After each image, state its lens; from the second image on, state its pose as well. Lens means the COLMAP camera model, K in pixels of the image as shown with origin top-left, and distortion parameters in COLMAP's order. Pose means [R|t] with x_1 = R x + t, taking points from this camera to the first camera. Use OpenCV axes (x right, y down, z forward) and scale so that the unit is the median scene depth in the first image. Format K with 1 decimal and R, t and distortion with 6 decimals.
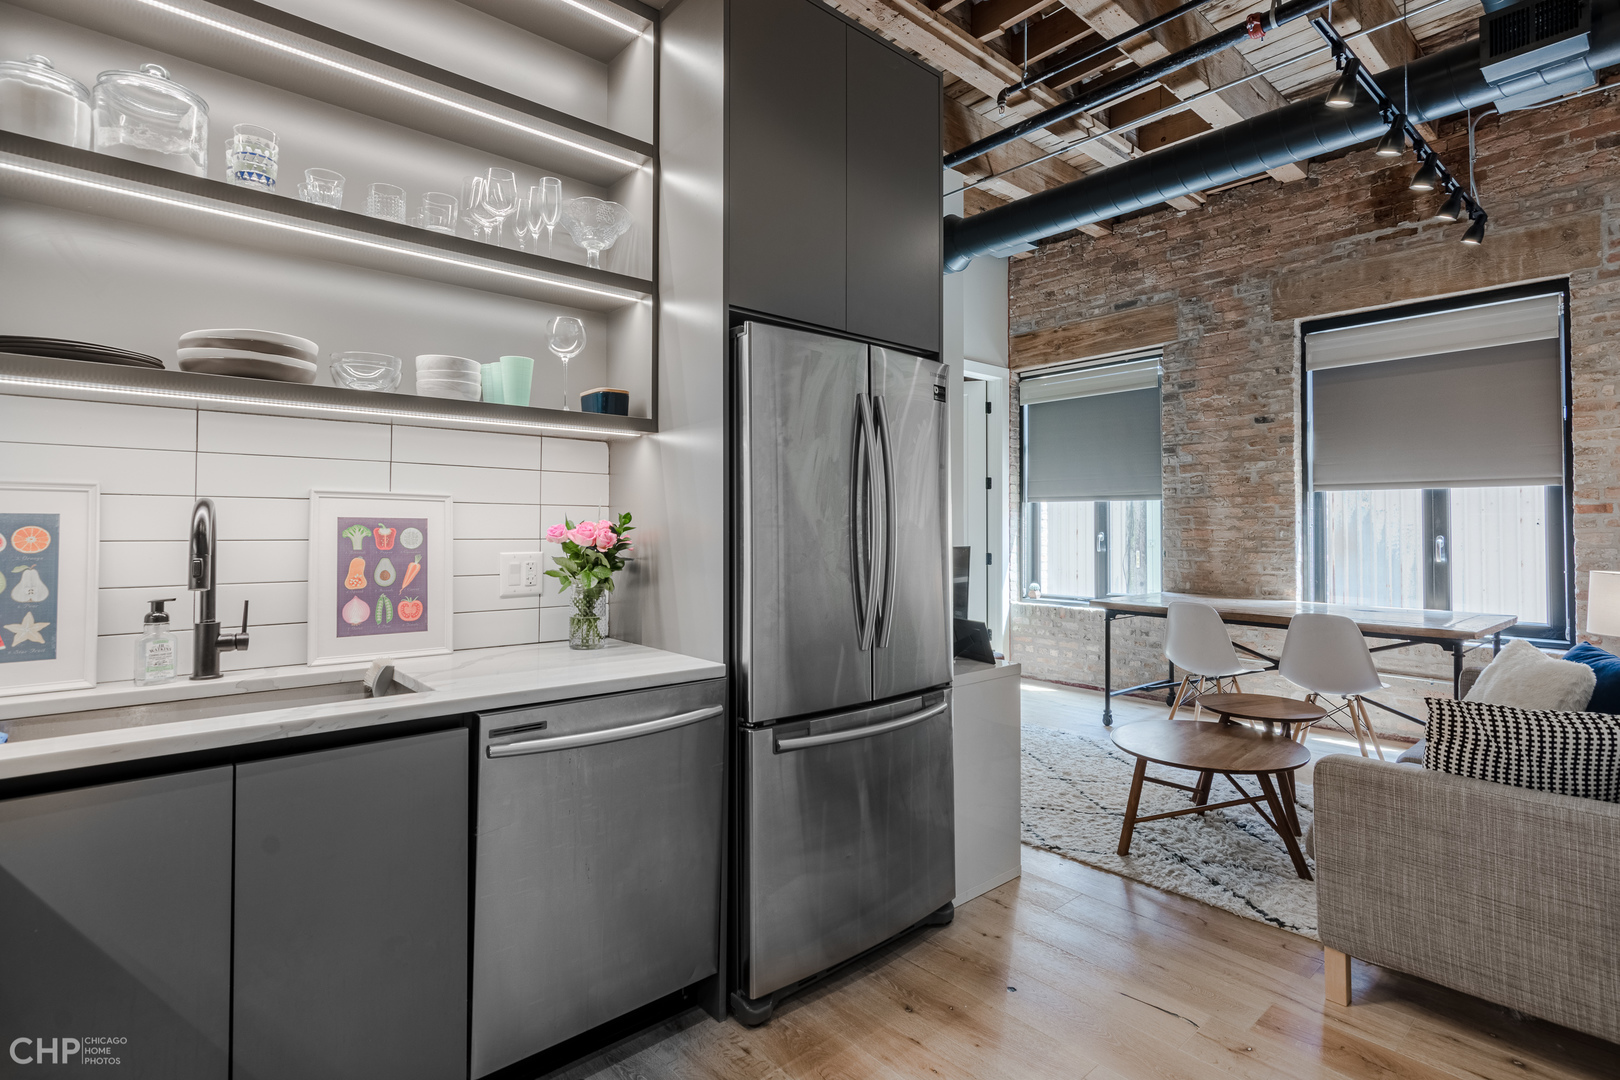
lens RADIAL K [[785.4, 0, 840.7], [0, 785.4, 514.7], [0, 0, 1]] dist [-0.002051, -0.000096]
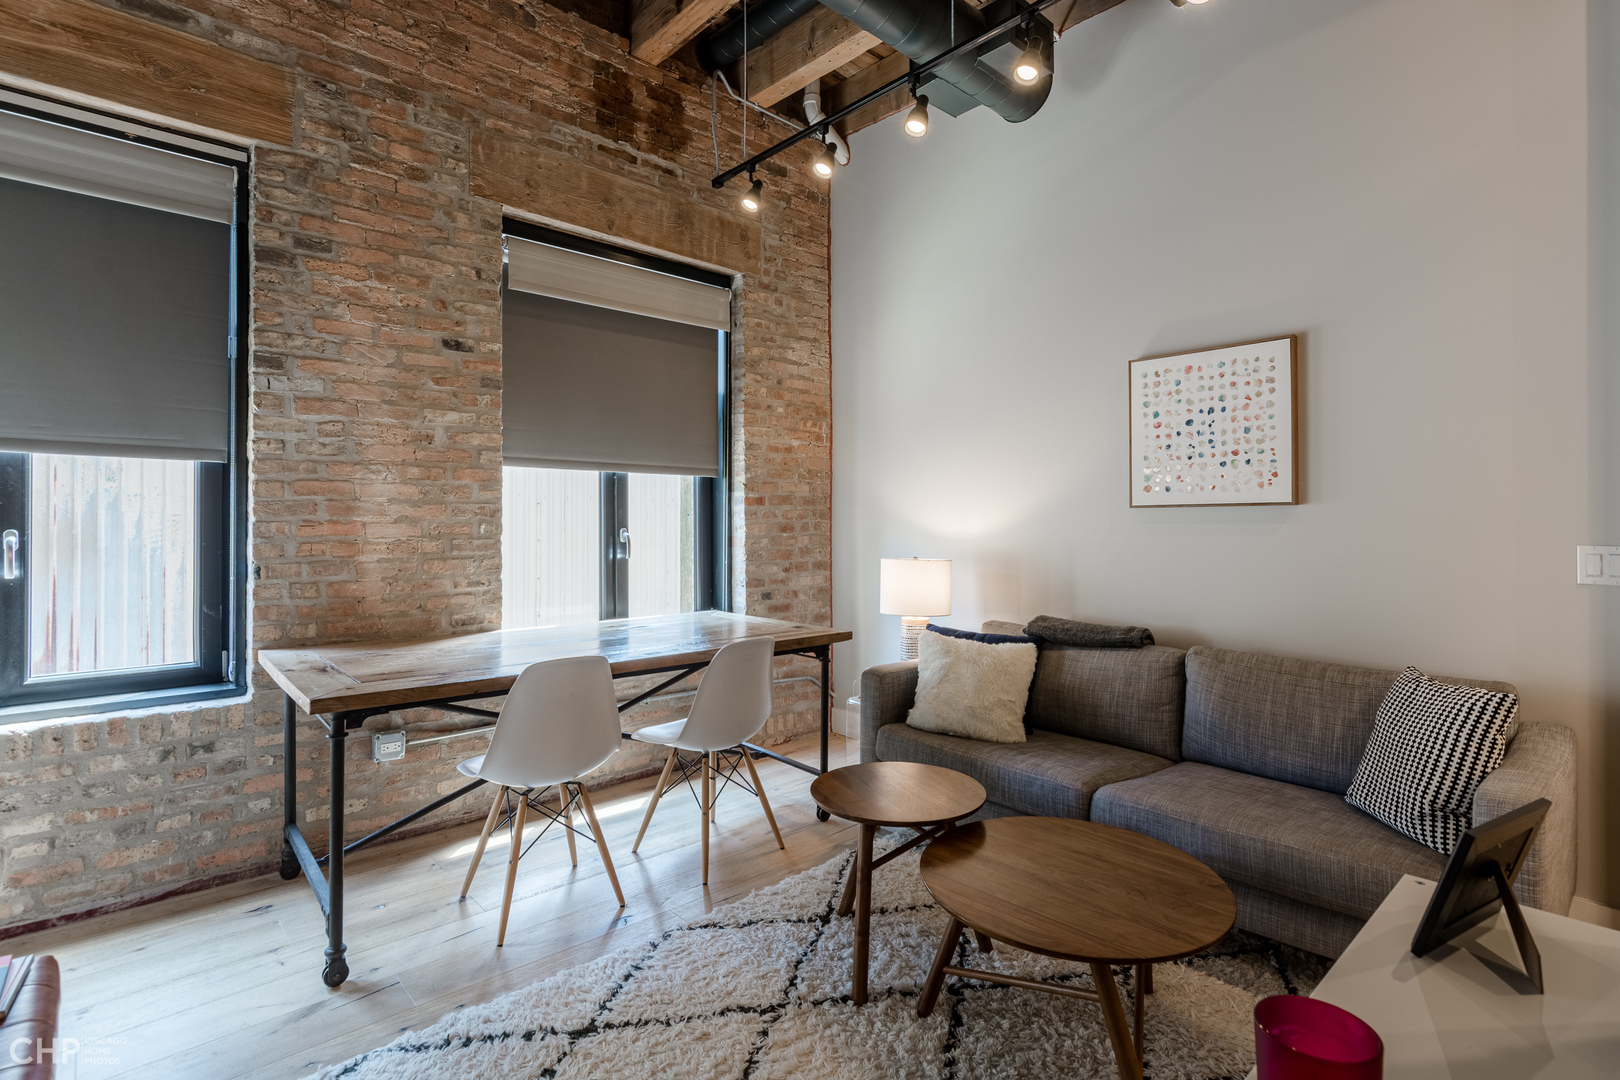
lens RADIAL K [[785.4, 0, 840.7], [0, 785.4, 514.7], [0, 0, 1]] dist [-0.002051, -0.000096]
pose [[-0.008913, 0.004555, 0.999950, -0.083192], [-0.016602, 0.999851, -0.004702, 0.010798], [-0.999822, -0.016643, -0.008836, 0.681374]]
